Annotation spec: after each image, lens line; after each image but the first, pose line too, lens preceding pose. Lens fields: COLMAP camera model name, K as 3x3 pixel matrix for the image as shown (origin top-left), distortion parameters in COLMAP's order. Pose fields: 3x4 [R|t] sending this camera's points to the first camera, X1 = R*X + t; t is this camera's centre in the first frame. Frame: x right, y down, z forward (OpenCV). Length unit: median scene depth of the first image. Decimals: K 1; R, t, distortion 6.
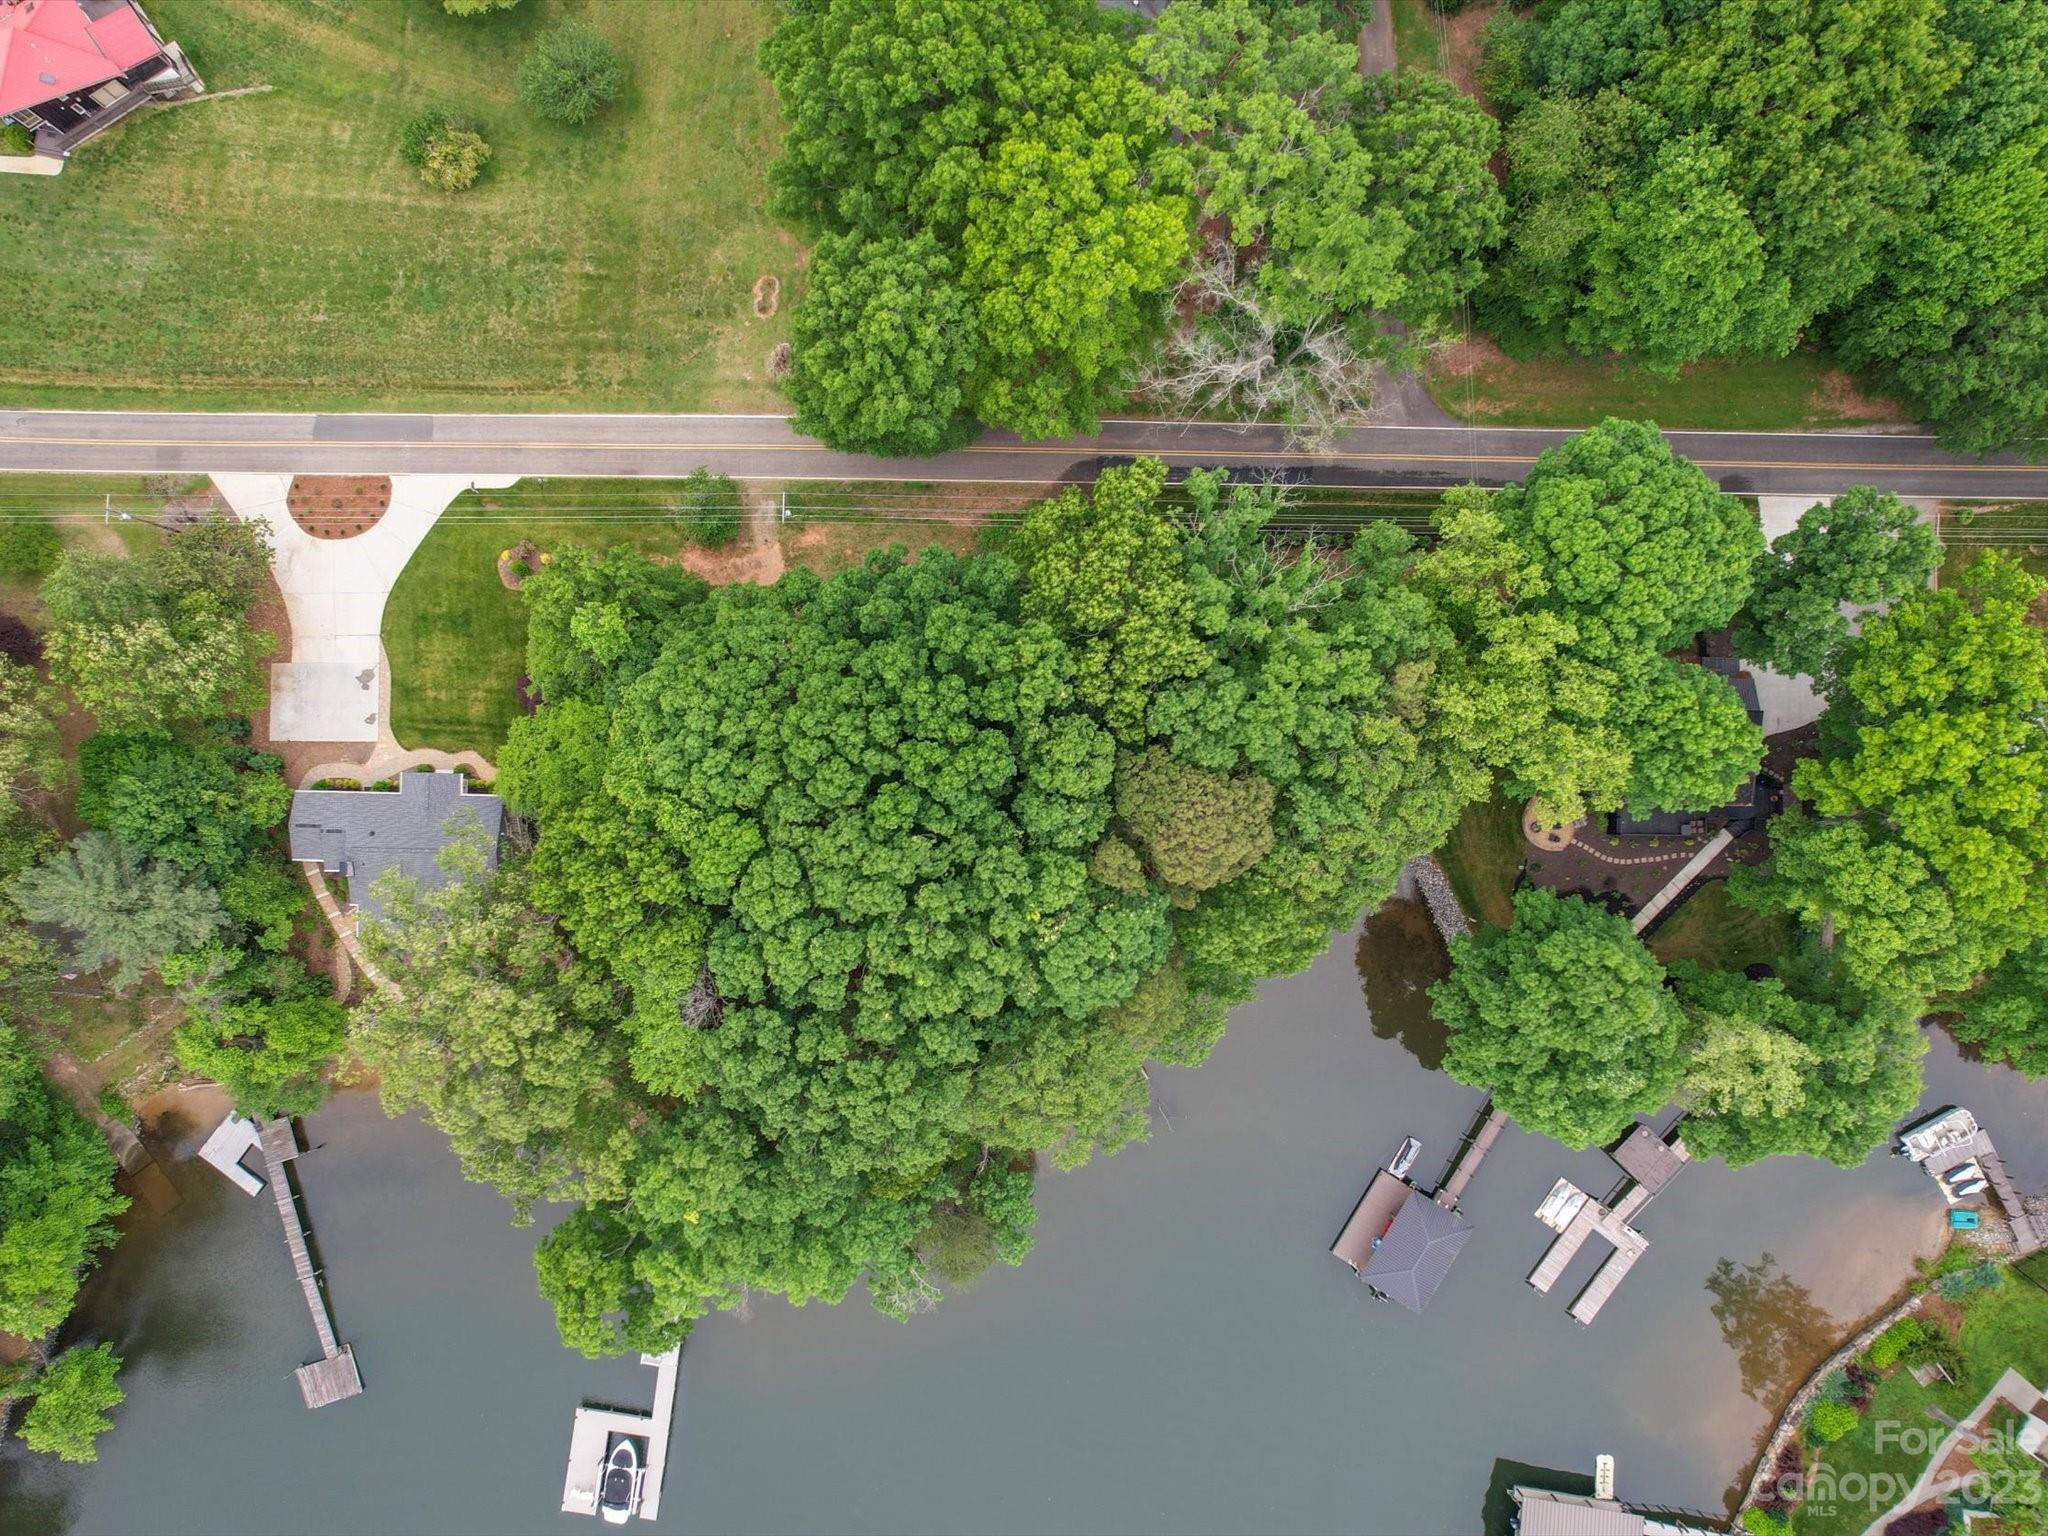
lens RADIAL K [[1480.0, 0, 1024.1], [0, 1480.0, 779.8], [0, 0, 1]] dist [-0.074028, 0.067308]
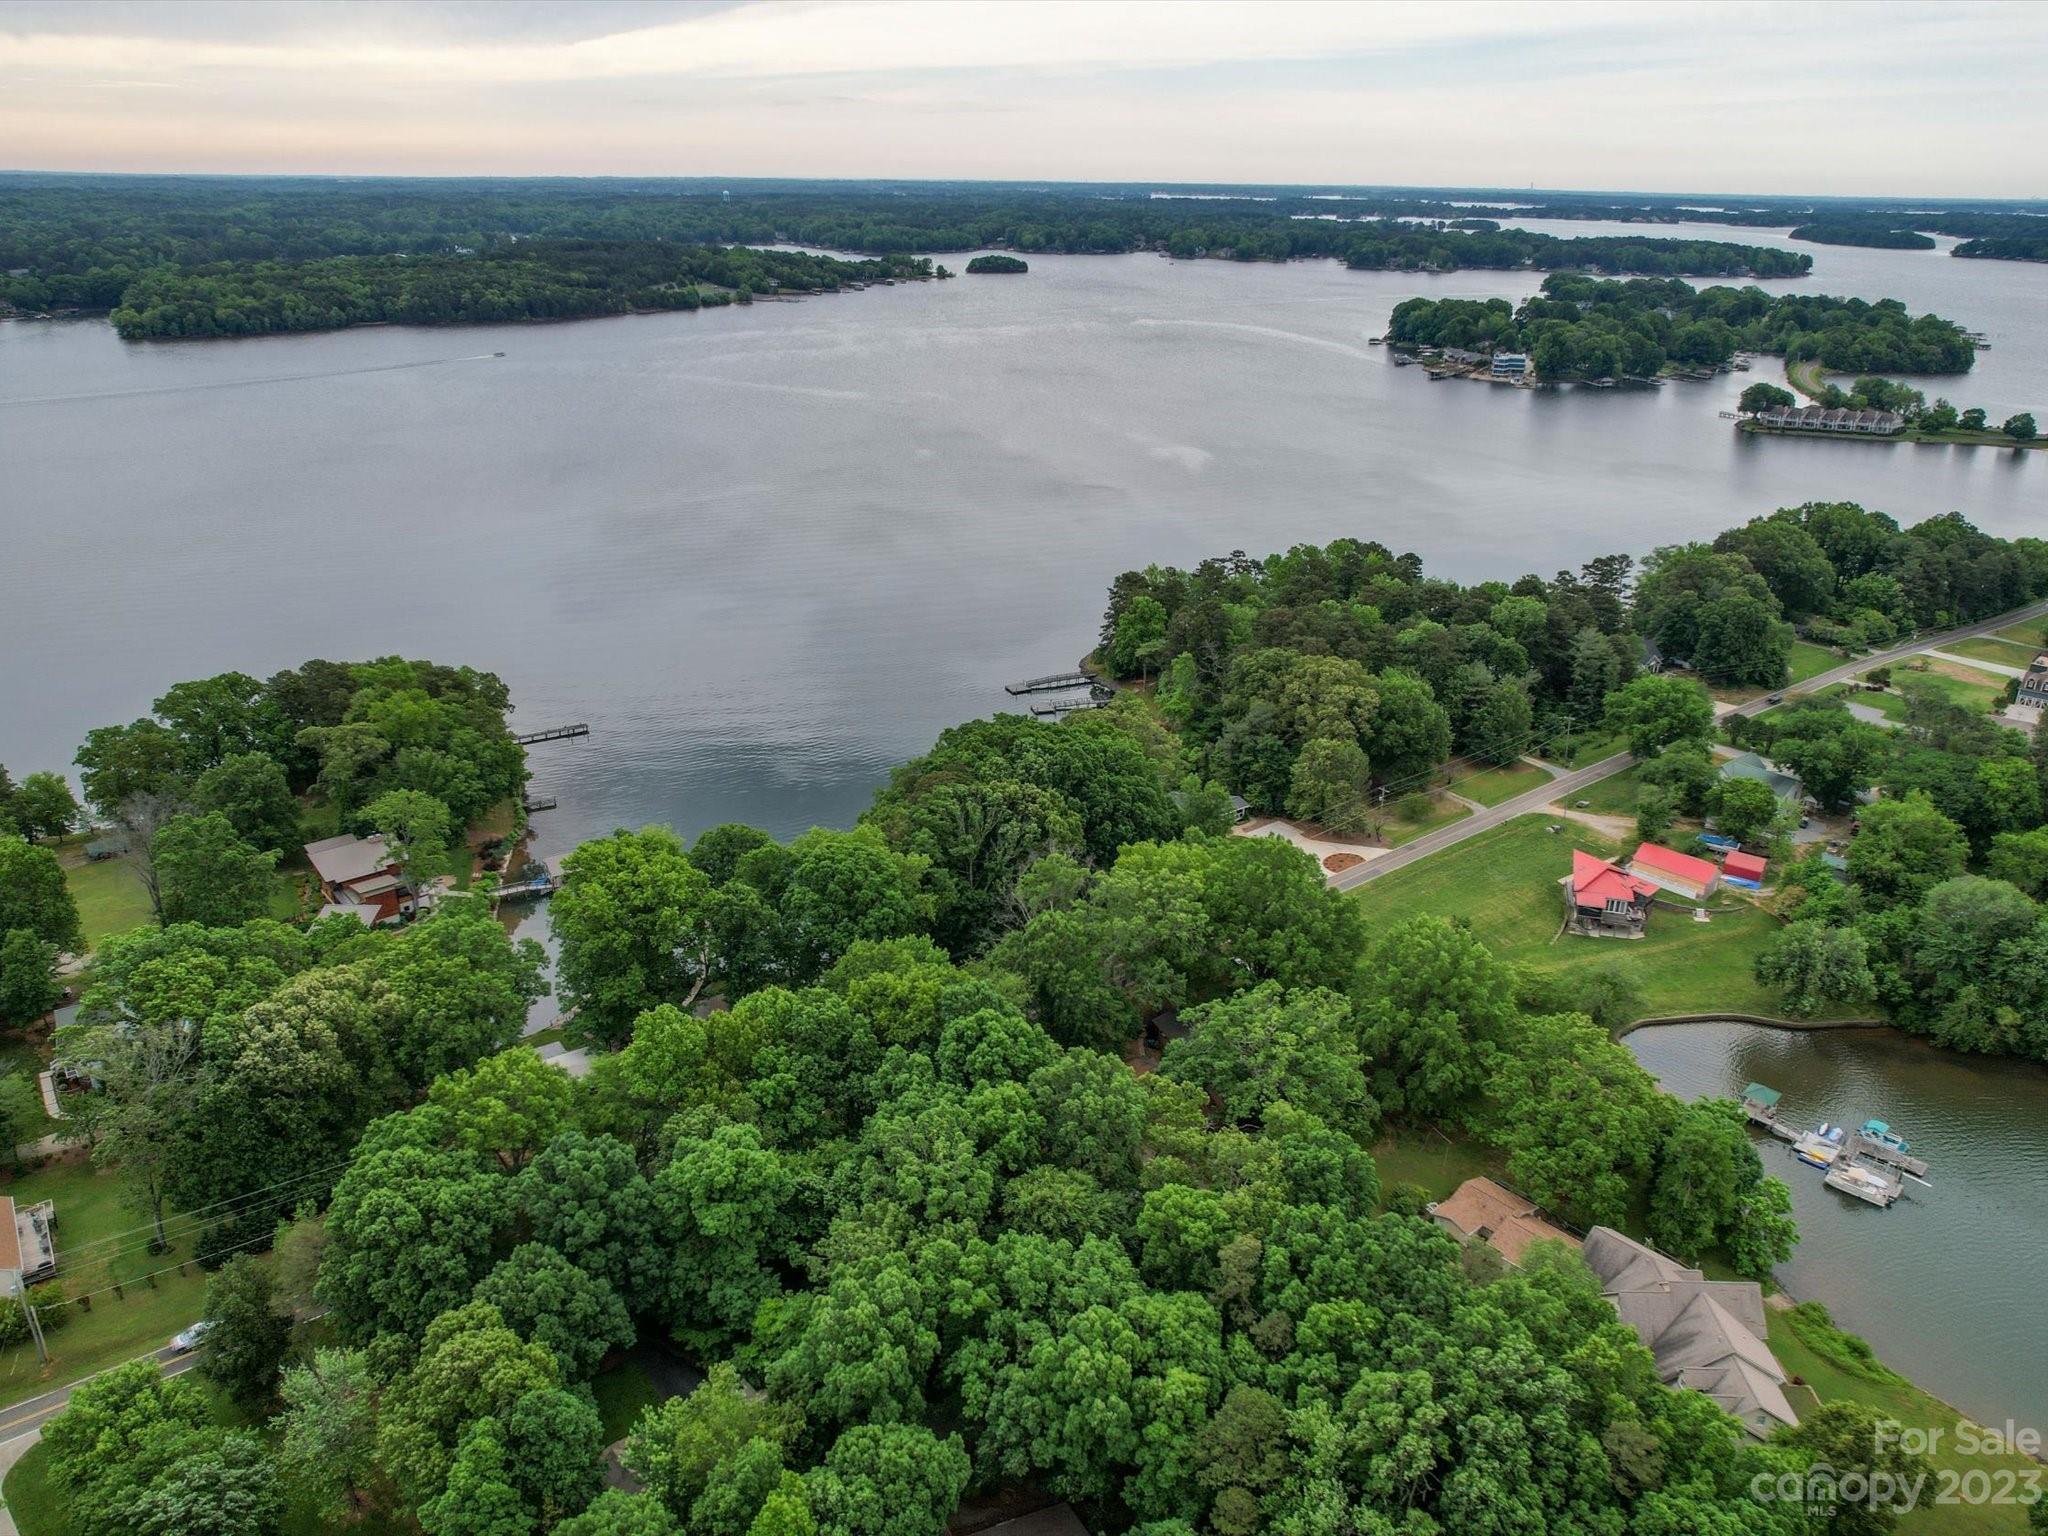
lens RADIAL K [[1480.0, 0, 1036.3], [0, 1480.0, 759.9], [0, 0, 1]] dist [-0.074028, 0.067308]
pose [[-0.759361, 0.225922, -0.610189, 1.256465], [-0.650666, -0.266723, 0.710980, -1.514341], [-0.002126, 0.936919, 0.349539, 0.117213]]
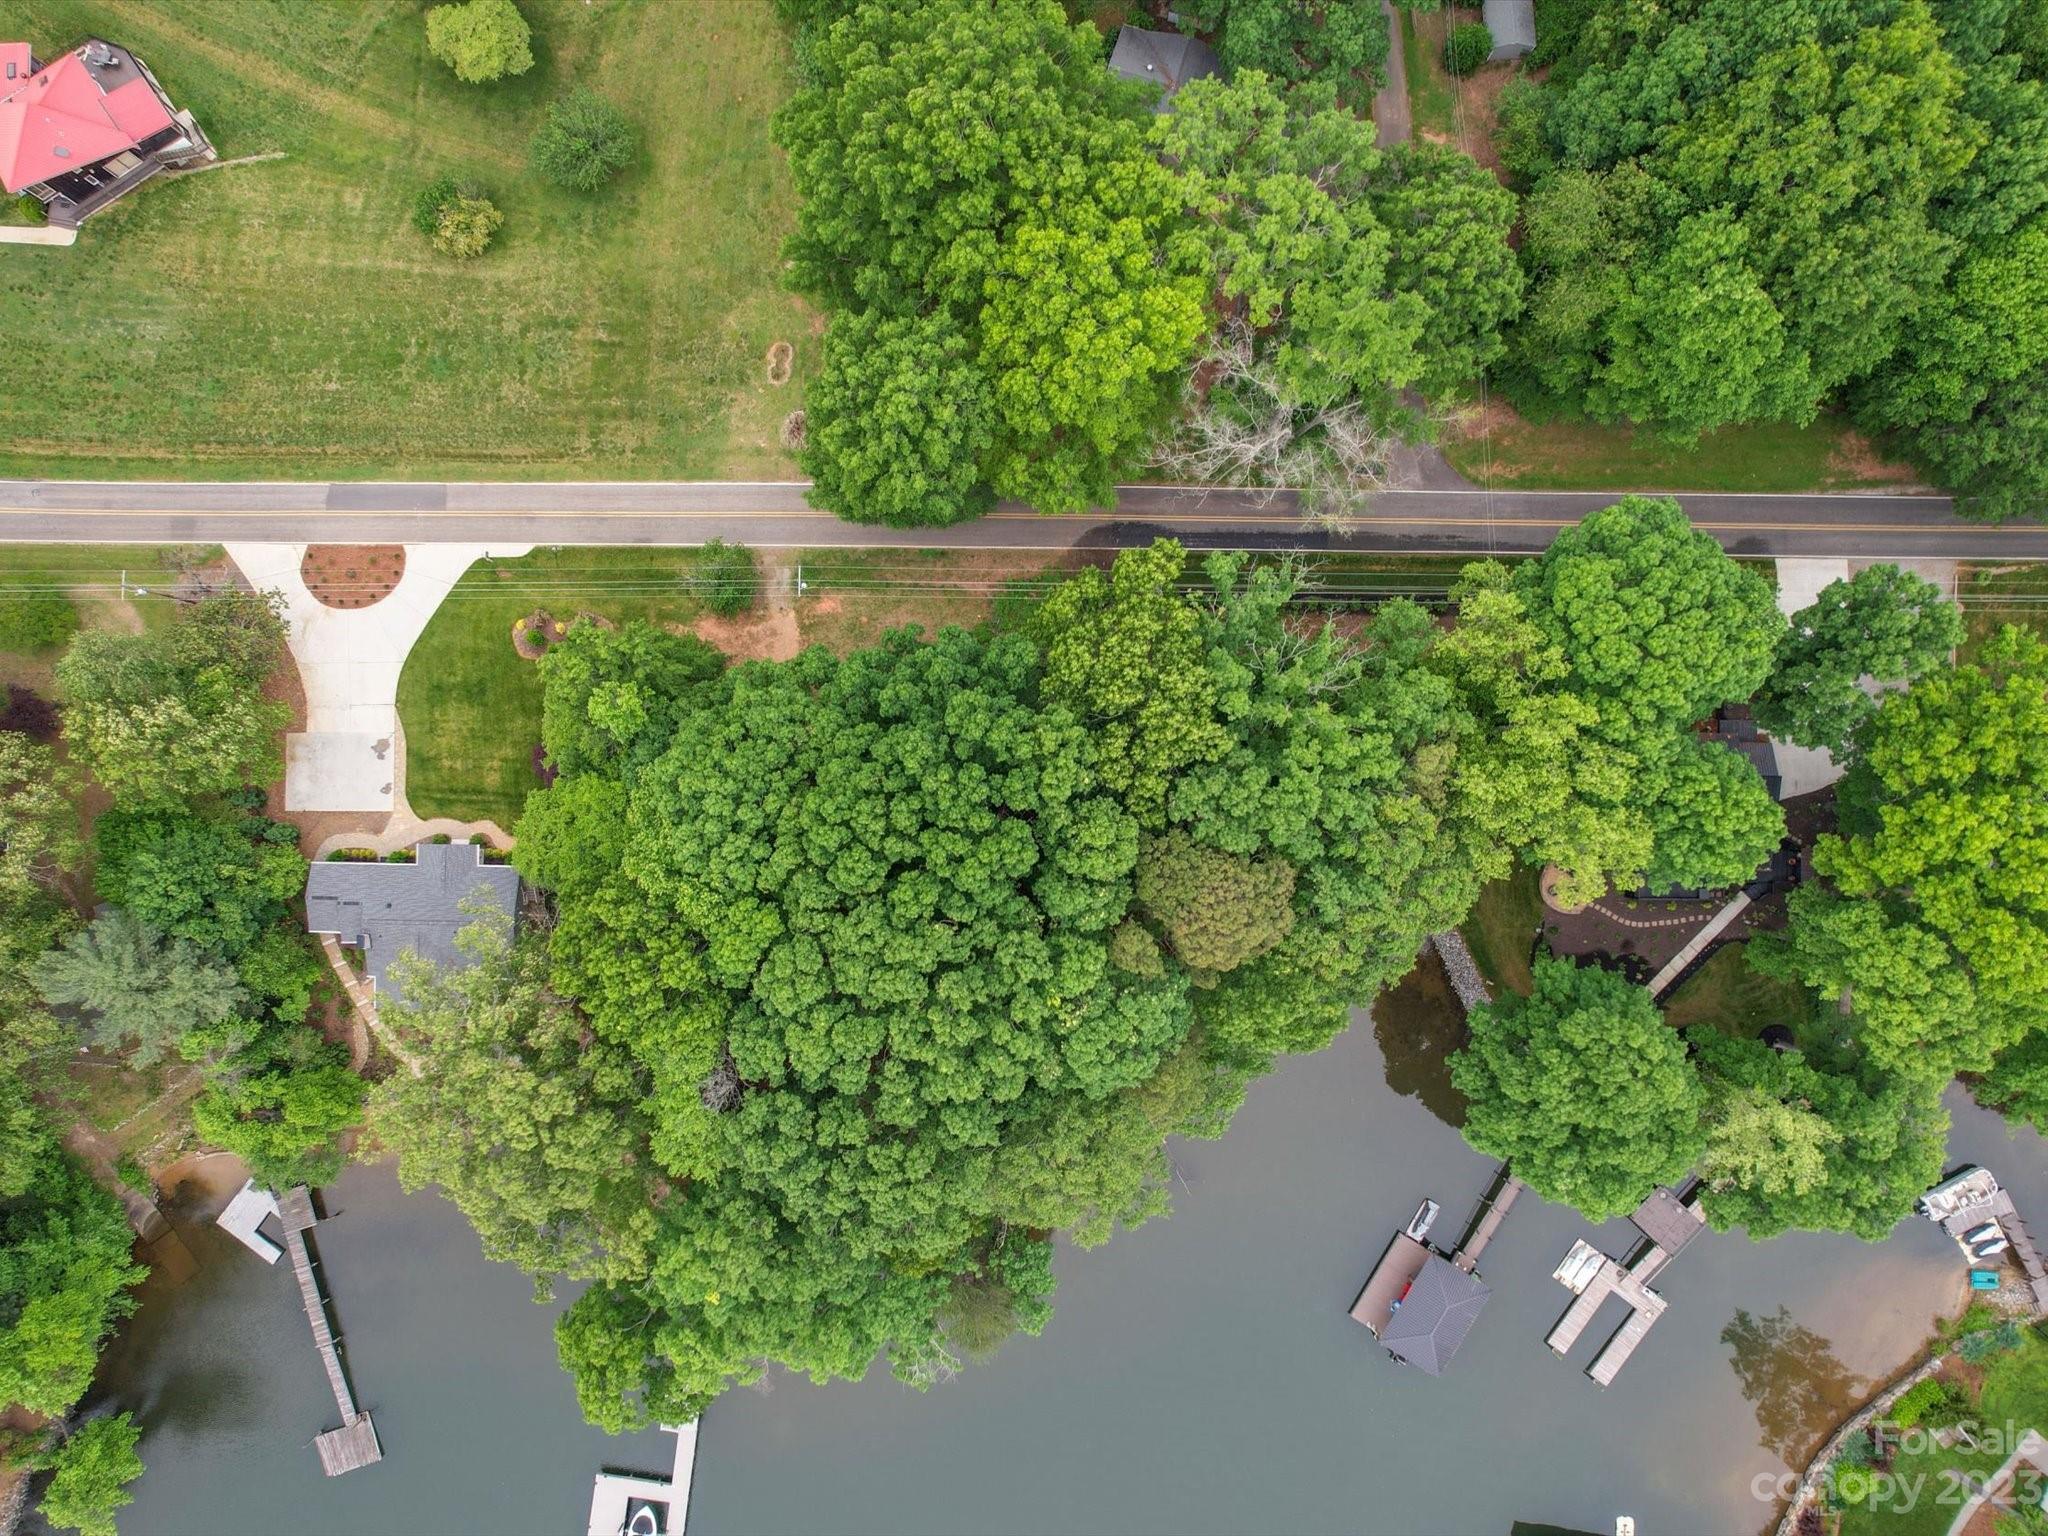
lens RADIAL K [[1480.0, 0, 1022.8], [0, 1480.0, 765.4], [0, 0, 1]] dist [-0.074028, 0.067308]
pose [[0.999986, -0.004958, -0.001581, -0.011482], [0.004958, 0.999988, -0.000062, -0.060543], [0.001581, 0.000054, 0.999999, 0.001454]]
